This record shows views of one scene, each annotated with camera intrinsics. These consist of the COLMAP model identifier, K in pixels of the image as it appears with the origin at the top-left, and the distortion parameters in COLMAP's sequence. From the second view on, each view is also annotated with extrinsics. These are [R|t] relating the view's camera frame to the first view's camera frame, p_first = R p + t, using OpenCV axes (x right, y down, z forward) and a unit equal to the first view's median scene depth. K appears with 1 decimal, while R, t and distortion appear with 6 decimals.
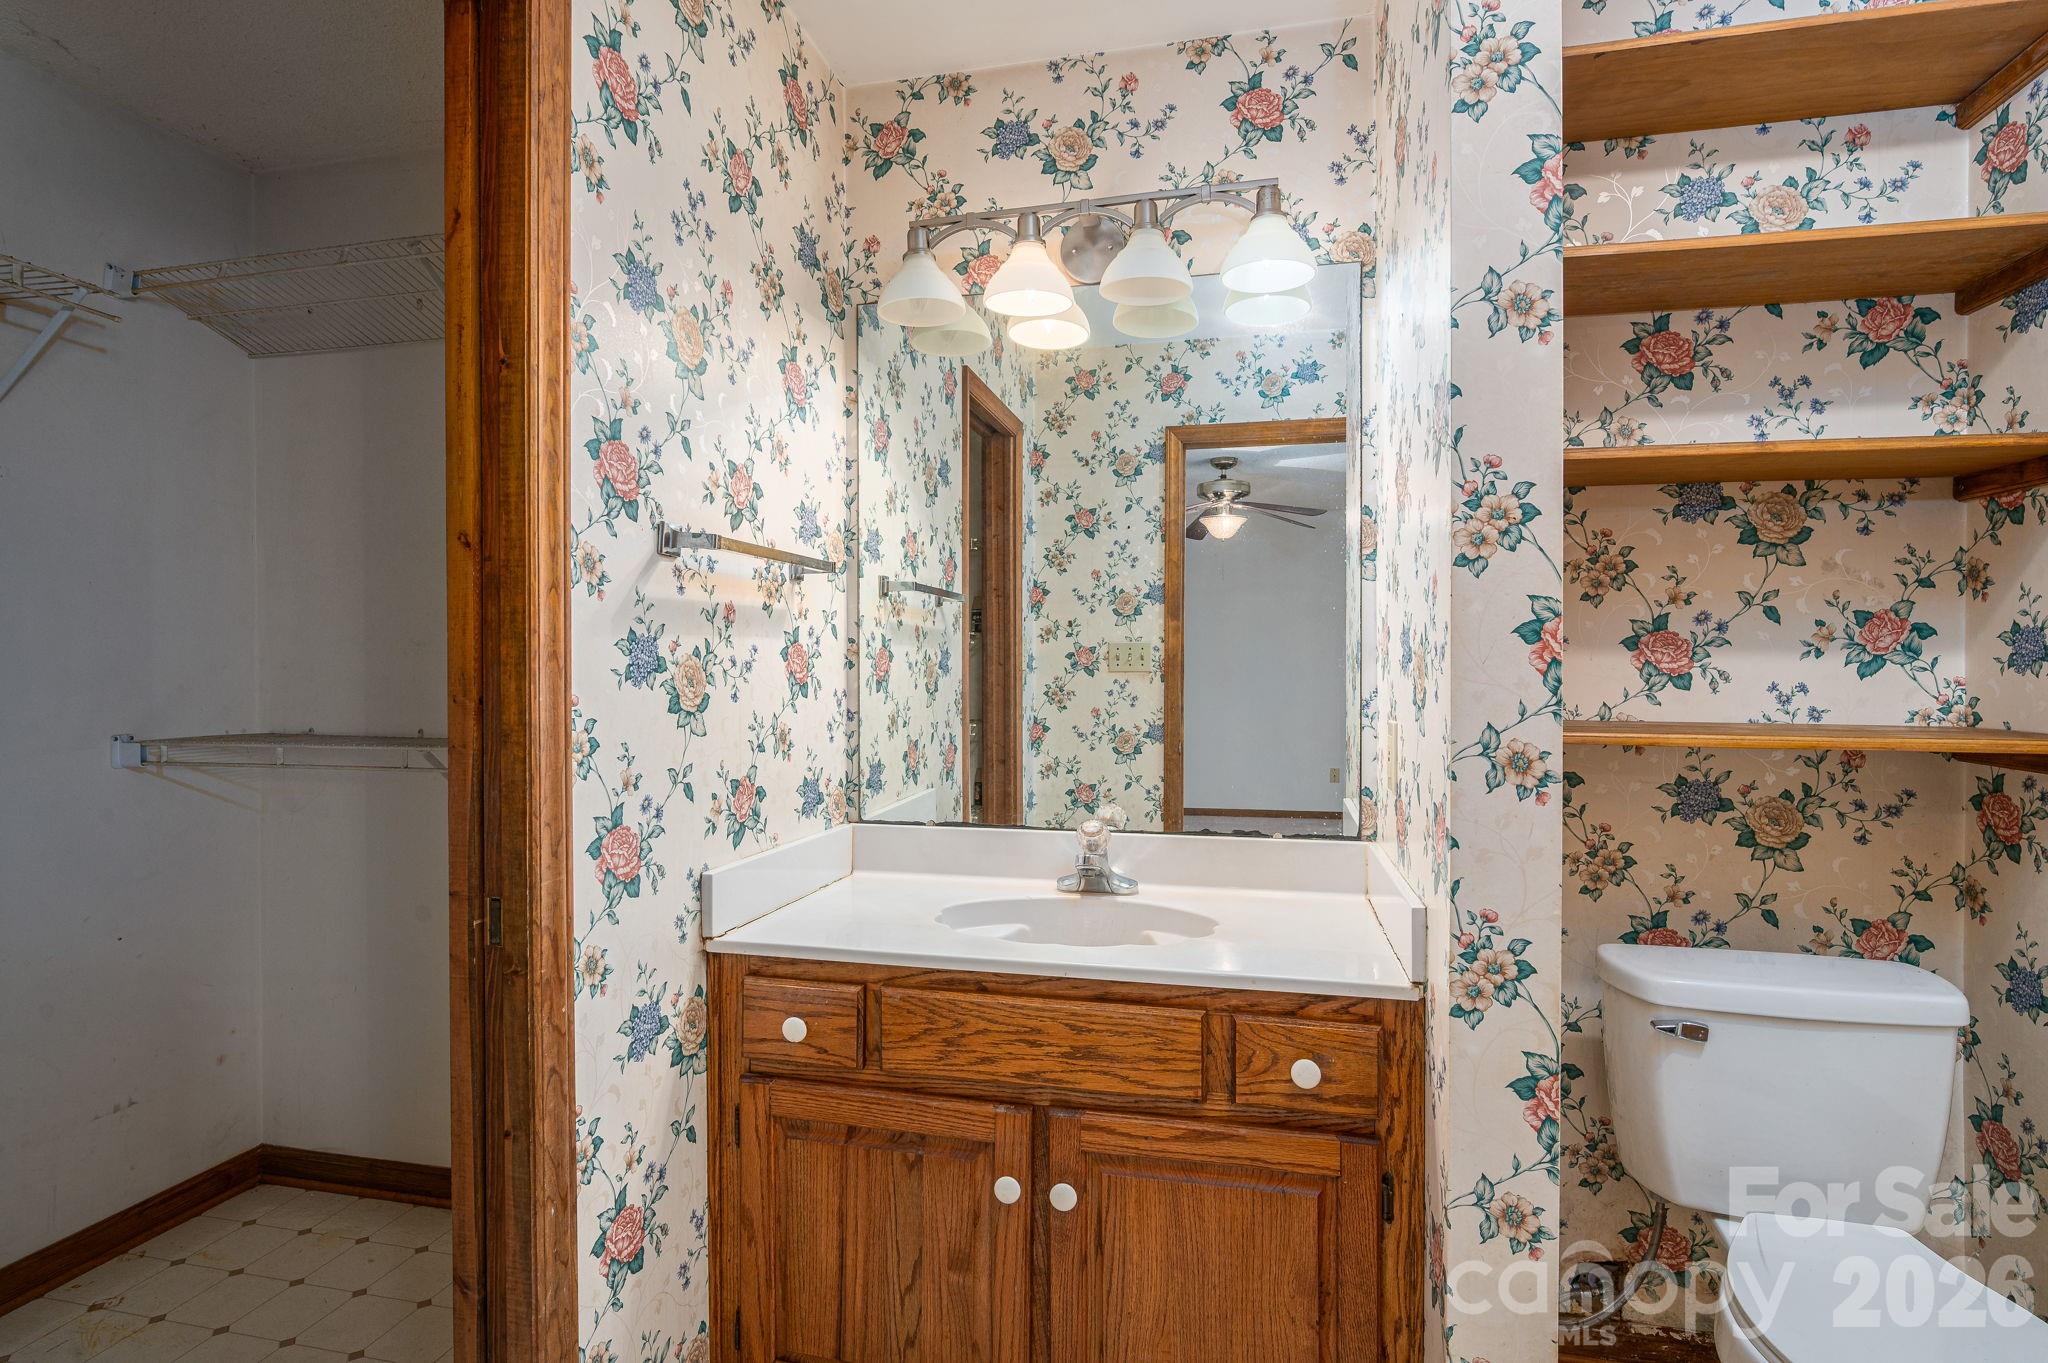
lens RADIAL K [[1014.6, 0, 1028.8], [0, 1014.6, 678.2], [0, 0, 1]] dist [-0.002827, 0.000214]
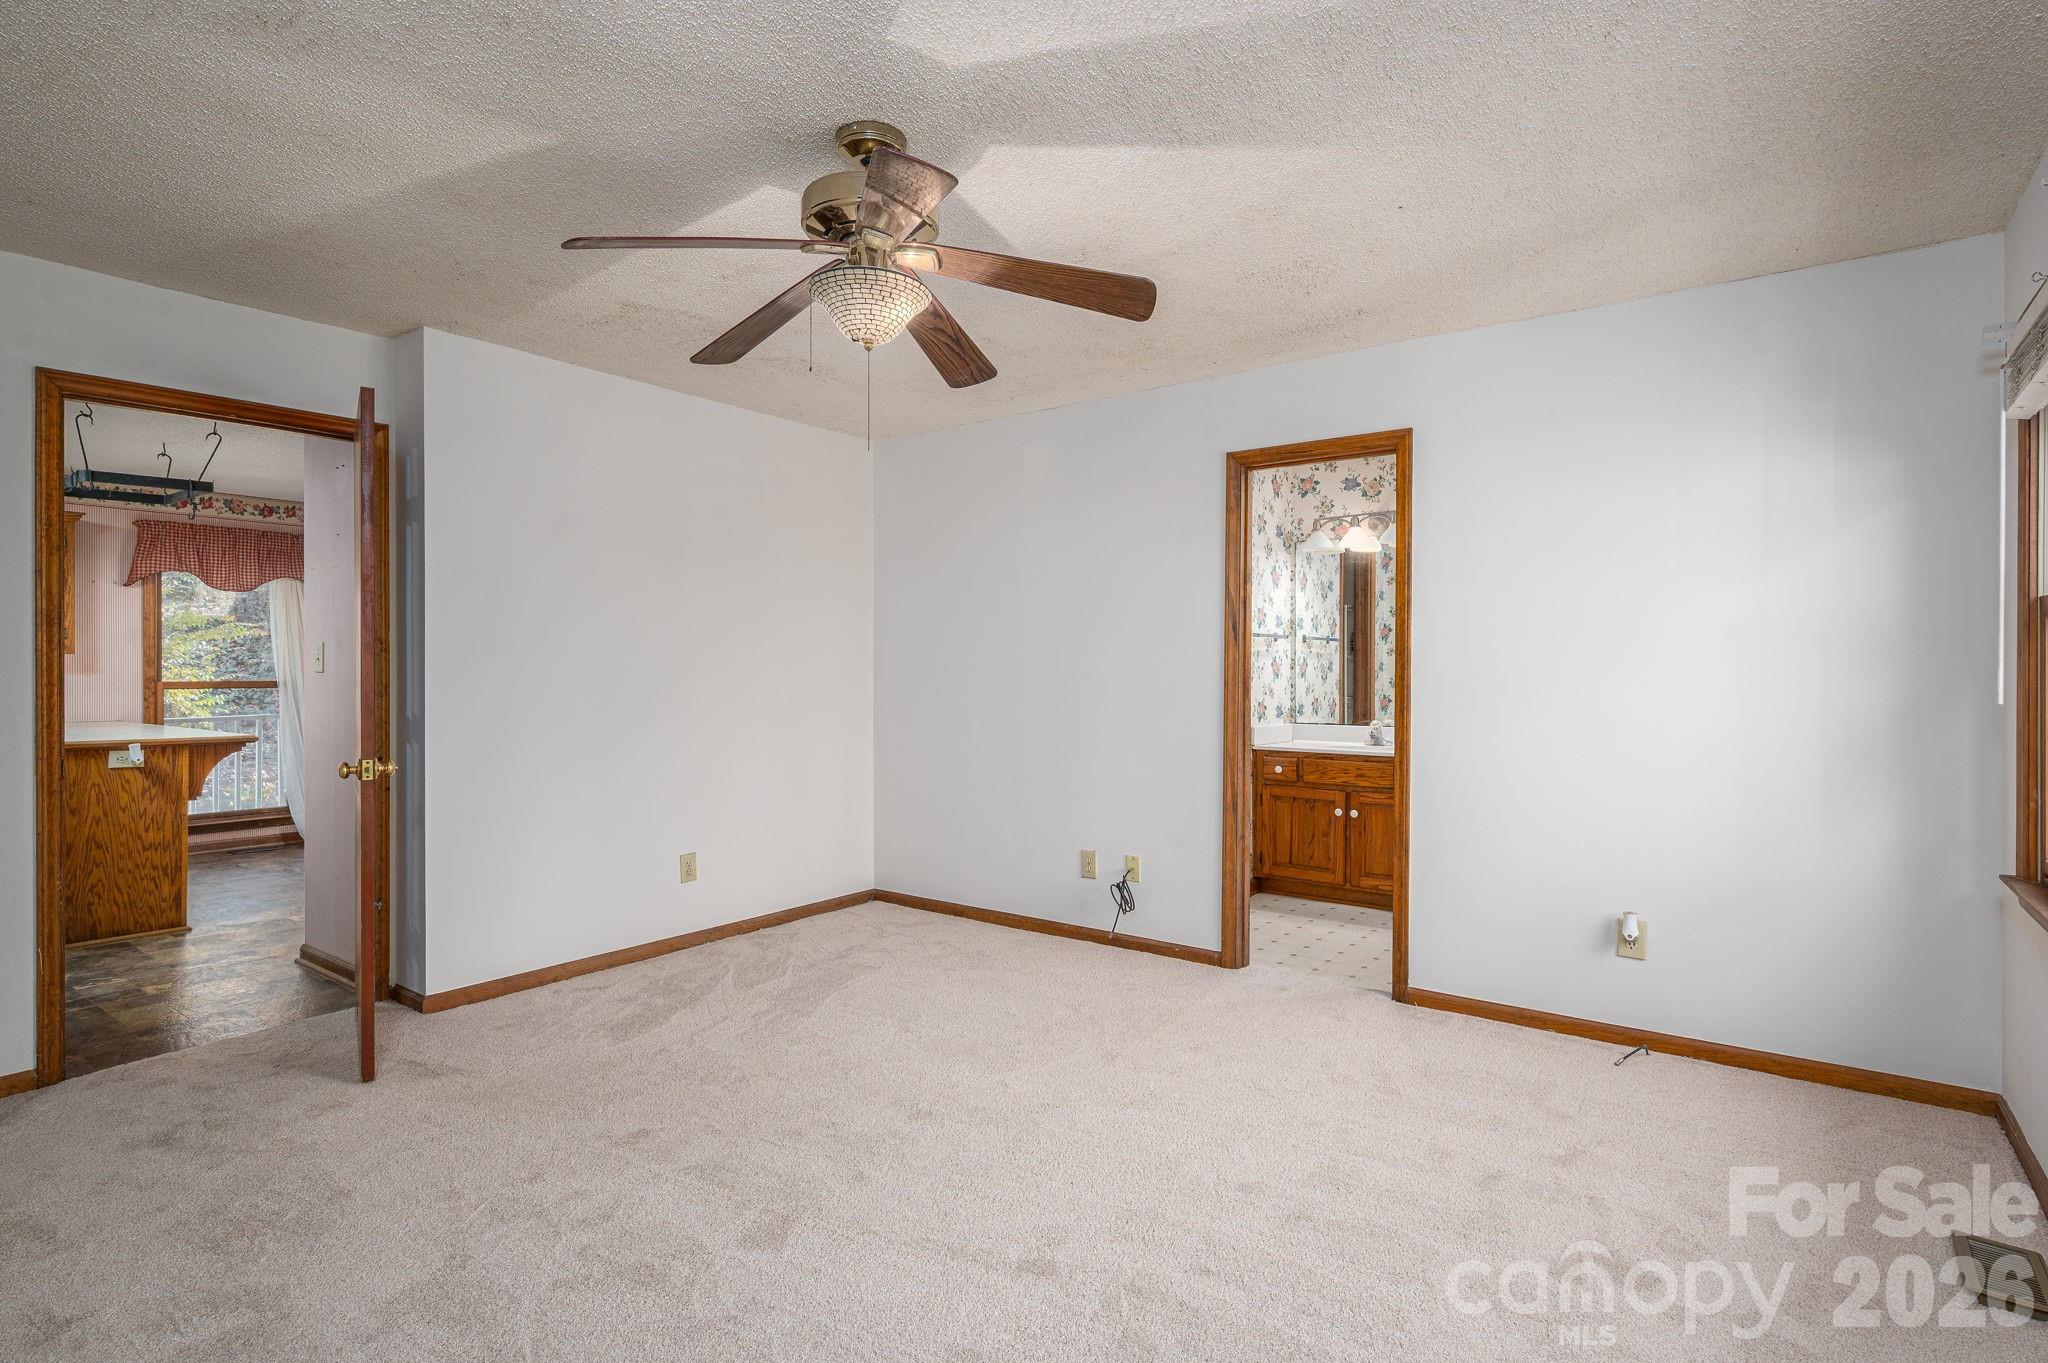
lens RADIAL K [[1014.6, 0, 1028.8], [0, 1014.6, 678.2], [0, 0, 1]] dist [-0.002827, 0.000214]
pose [[0.918844, 0.004120, -0.394598, 0.210160], [-0.005044, 0.999986, -0.001304, 0.017579], [0.394588, 0.003189, 0.918853, -1.494258]]
